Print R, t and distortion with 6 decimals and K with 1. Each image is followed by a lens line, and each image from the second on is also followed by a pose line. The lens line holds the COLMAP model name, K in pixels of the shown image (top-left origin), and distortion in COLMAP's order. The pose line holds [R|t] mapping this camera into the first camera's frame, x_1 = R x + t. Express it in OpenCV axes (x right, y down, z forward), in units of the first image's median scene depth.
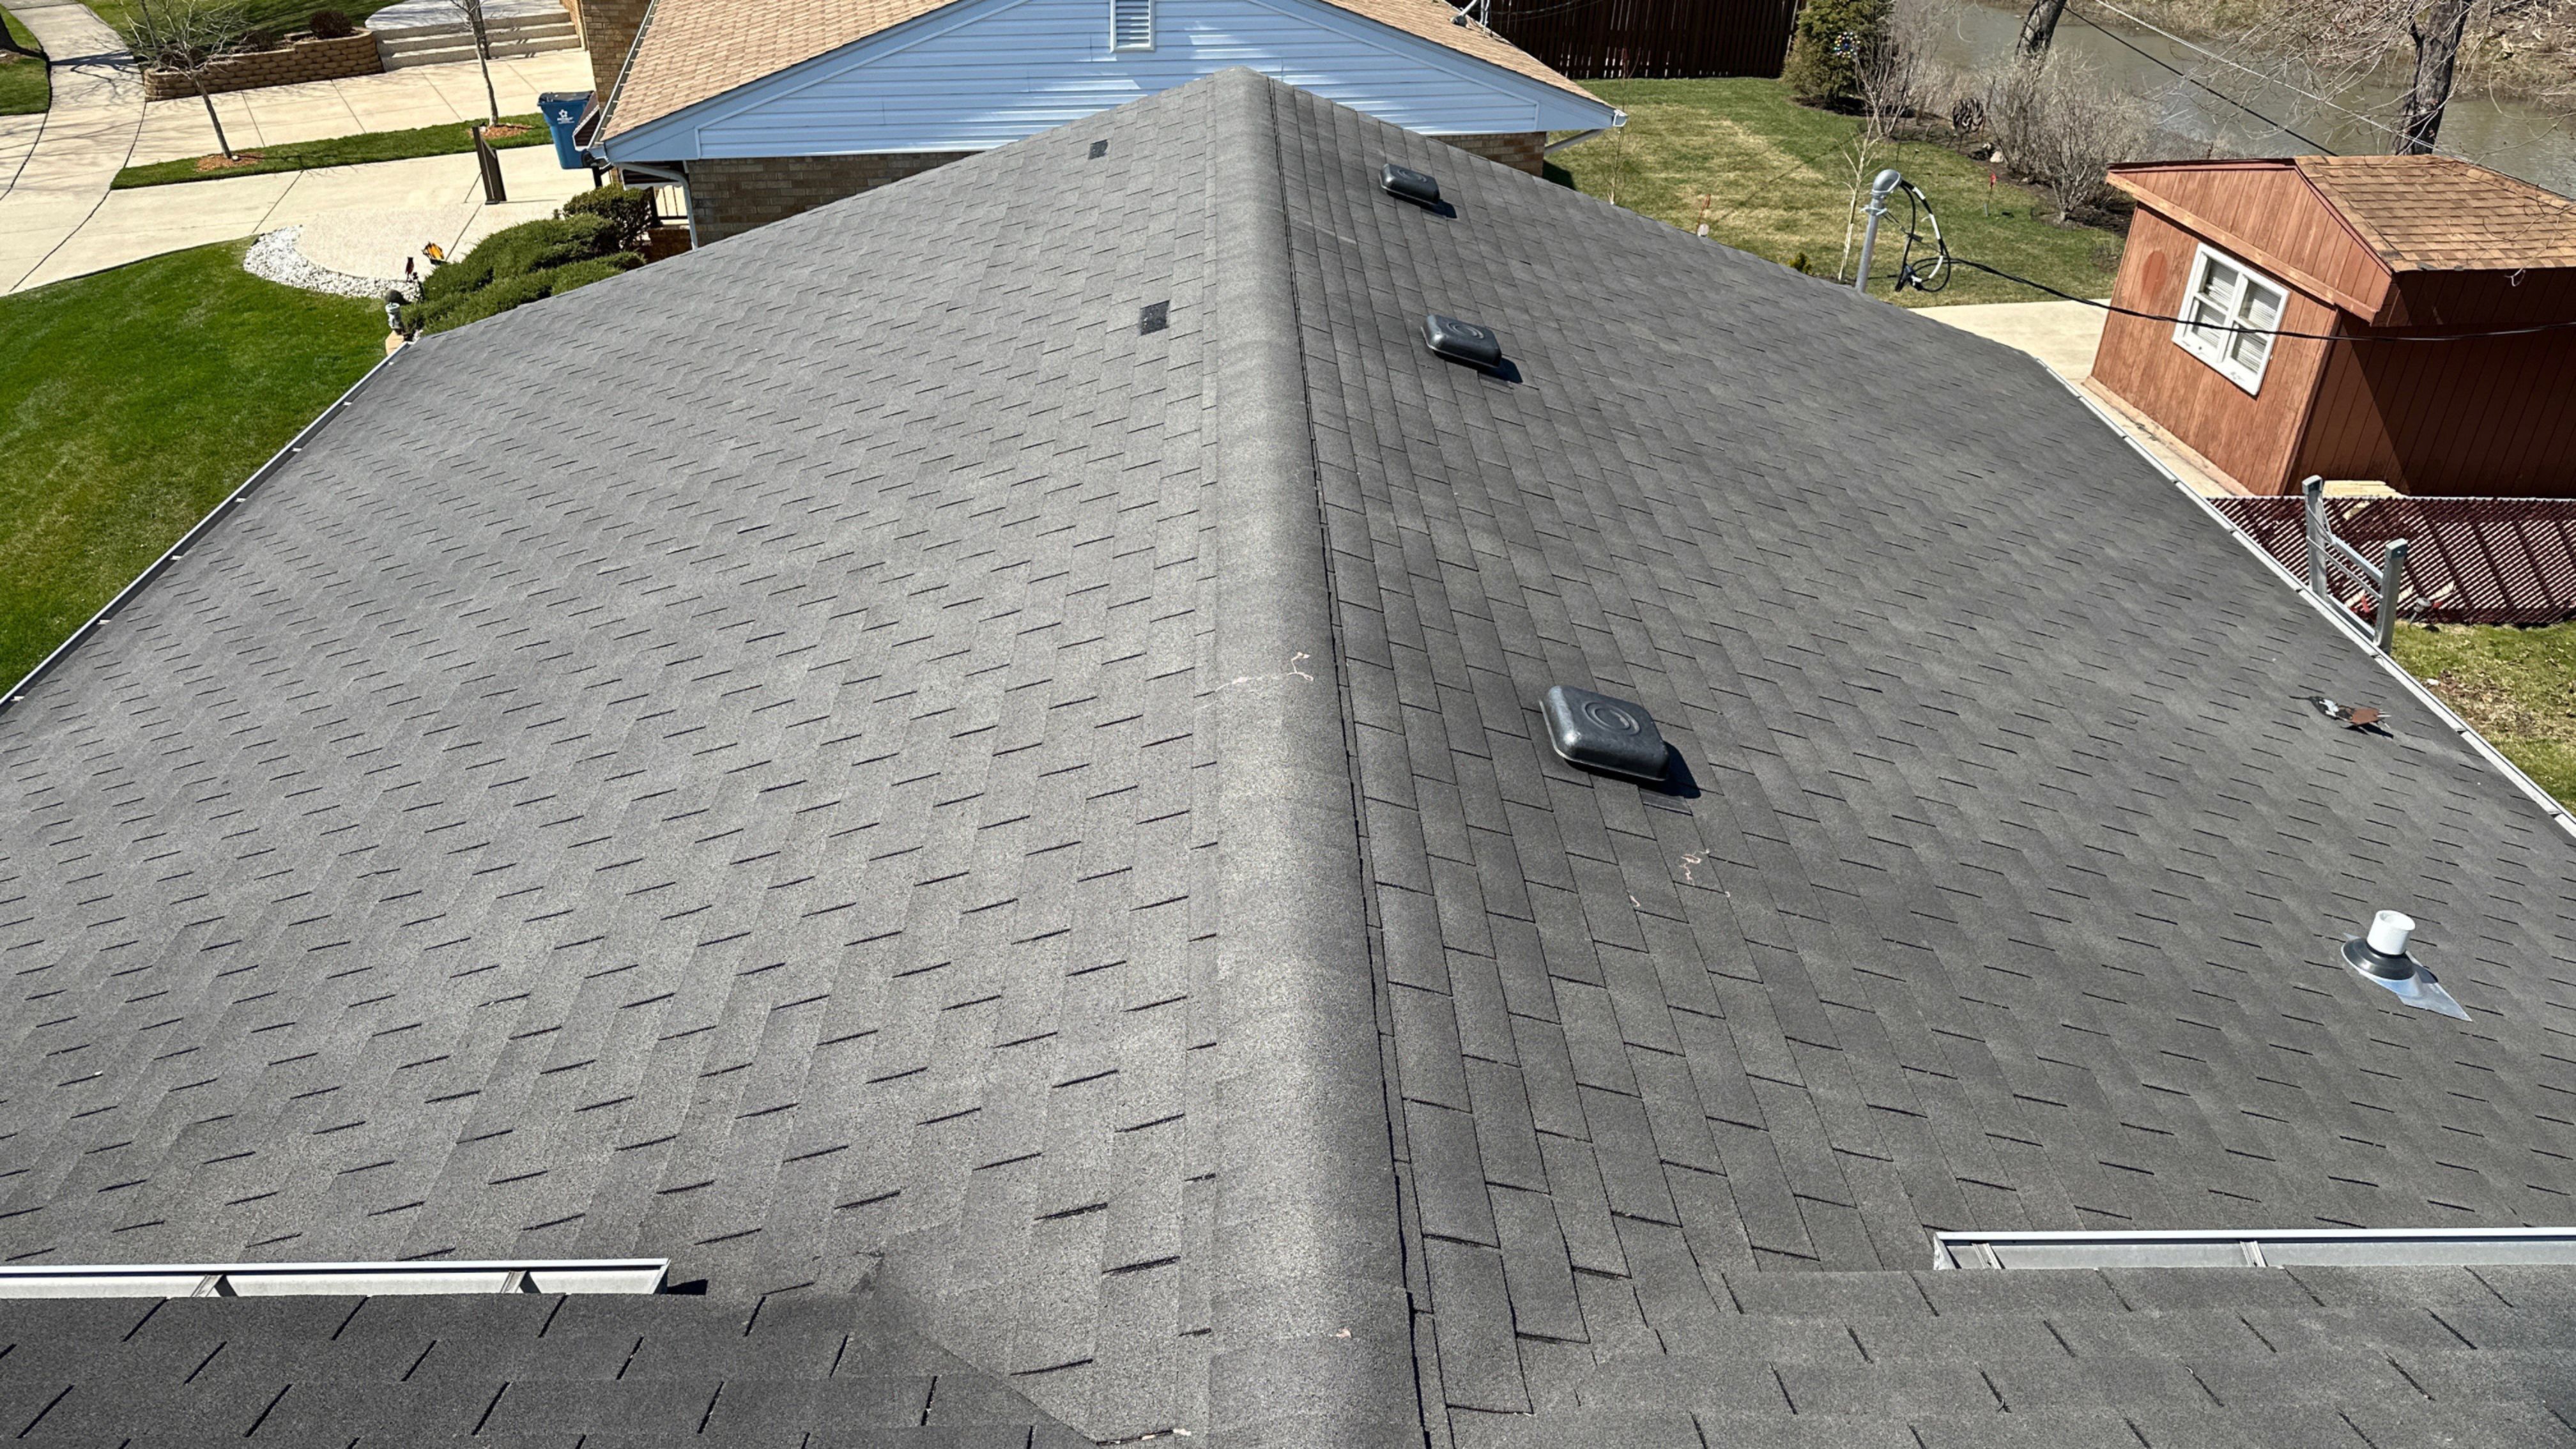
lens RADIAL K [[1836.3, 0, 1292.6], [0, 1836.3, 727.5], [0, 0, 1]] dist [0.046477, -0.033688]
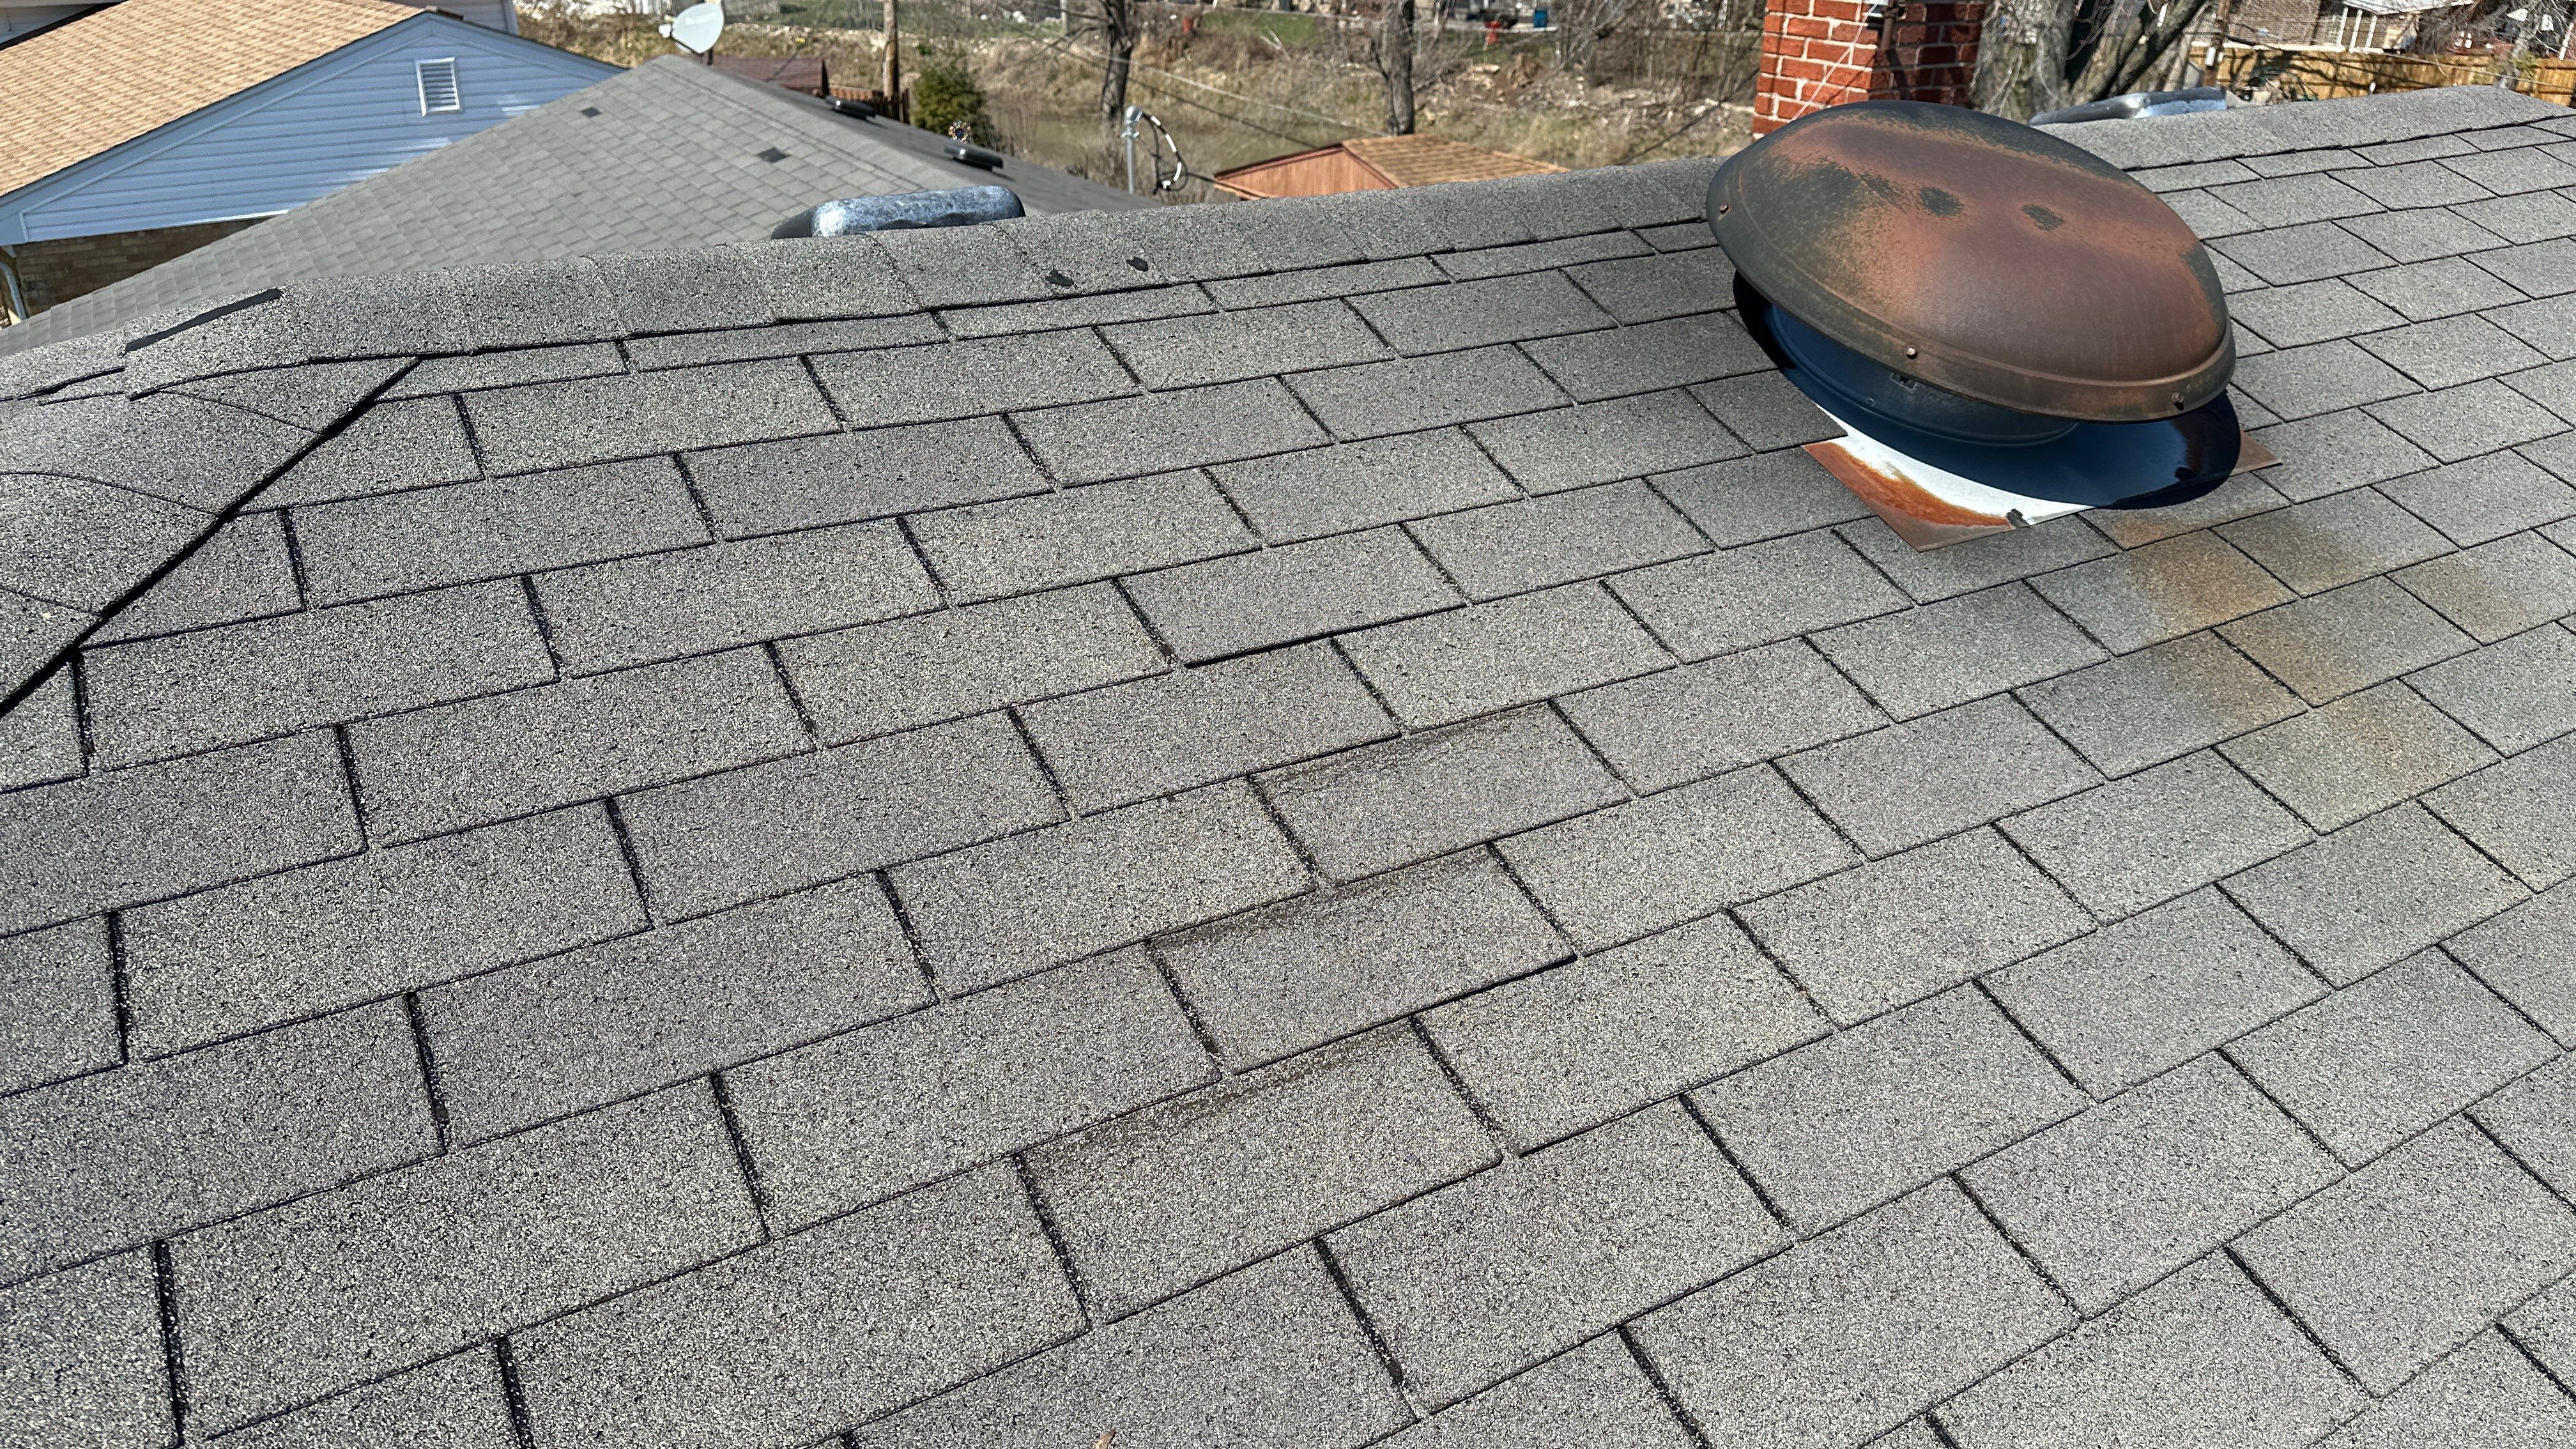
lens RADIAL K [[1836.3, 0, 1292.6], [0, 1836.3, 727.5], [0, 0, 1]] dist [0.046477, -0.033688]
pose [[0.880929, -0.219964, 0.419022, -0.189763], [0.252297, 0.967386, -0.022591, 0.159332], [-0.400387, 0.125619, 0.907695, -0.203426]]
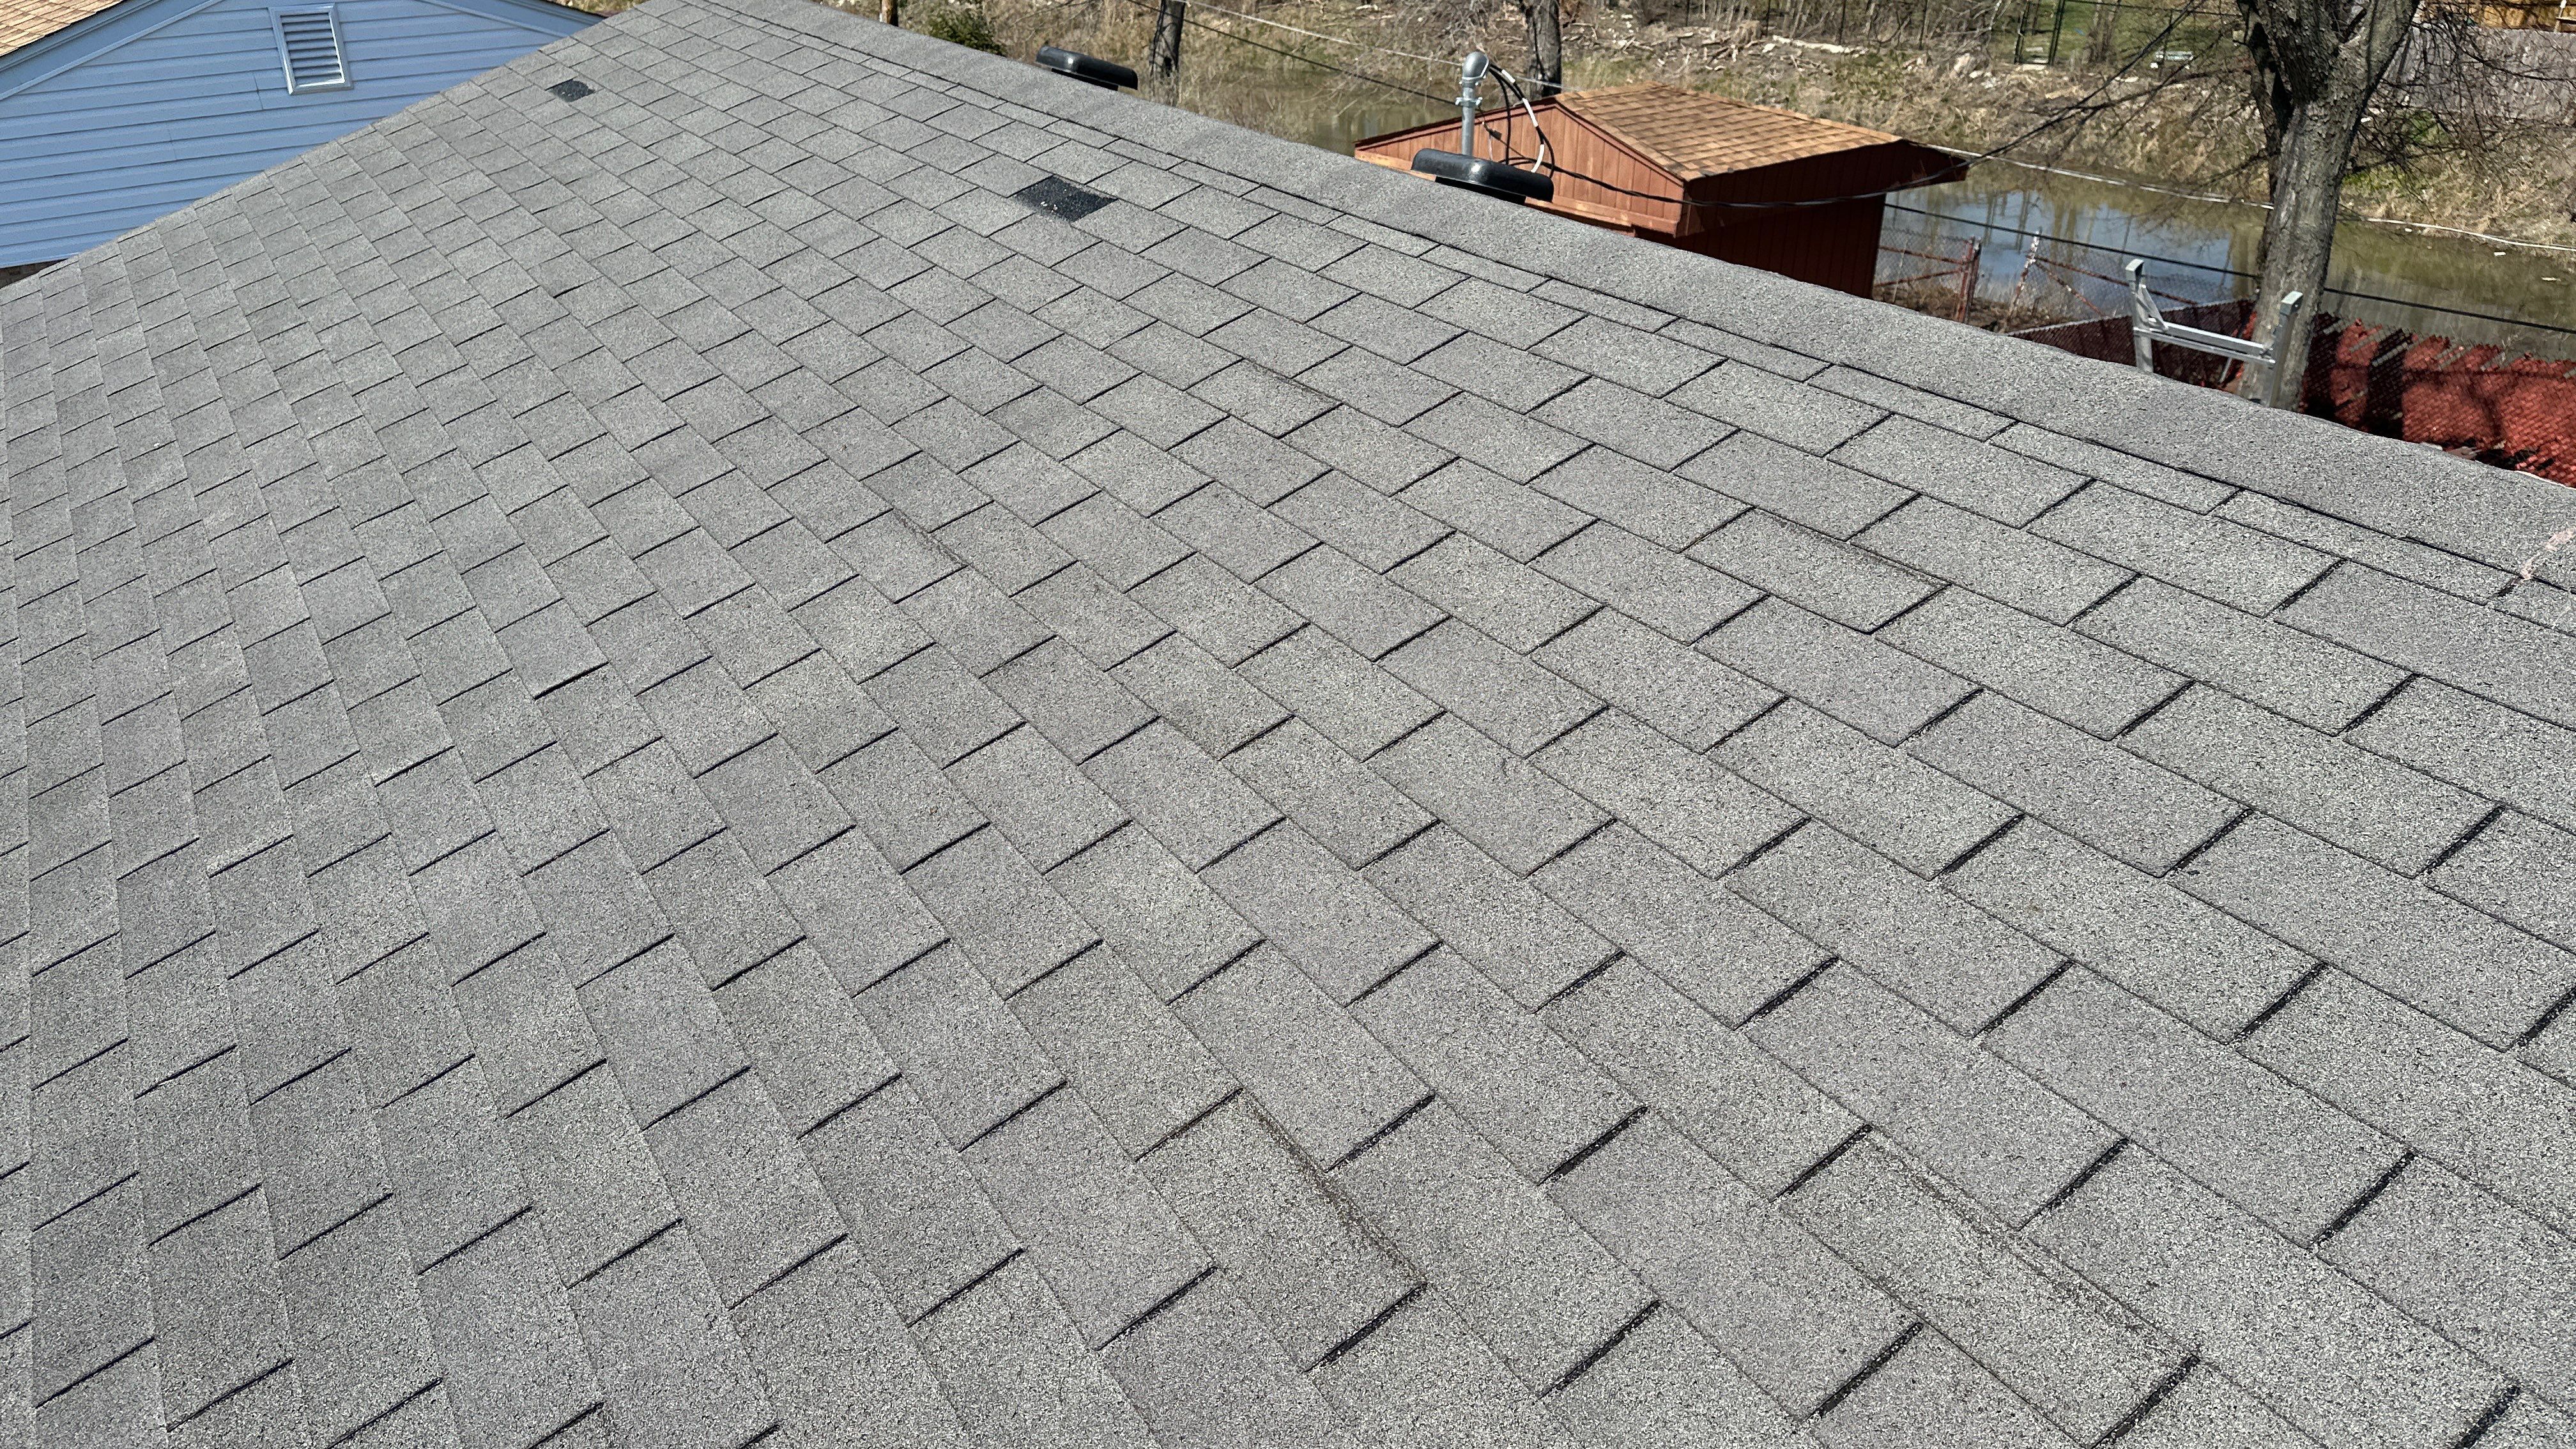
lens RADIAL K [[1836.3, 0, 1292.6], [0, 1836.3, 727.5], [0, 0, 1]] dist [0.046477, -0.033688]
pose [[0.866197, -0.255645, 0.429357, -0.134725], [0.280285, 0.959898, 0.006083, -0.019357], [-0.413694, 0.115073, 0.903114, 0.202201]]
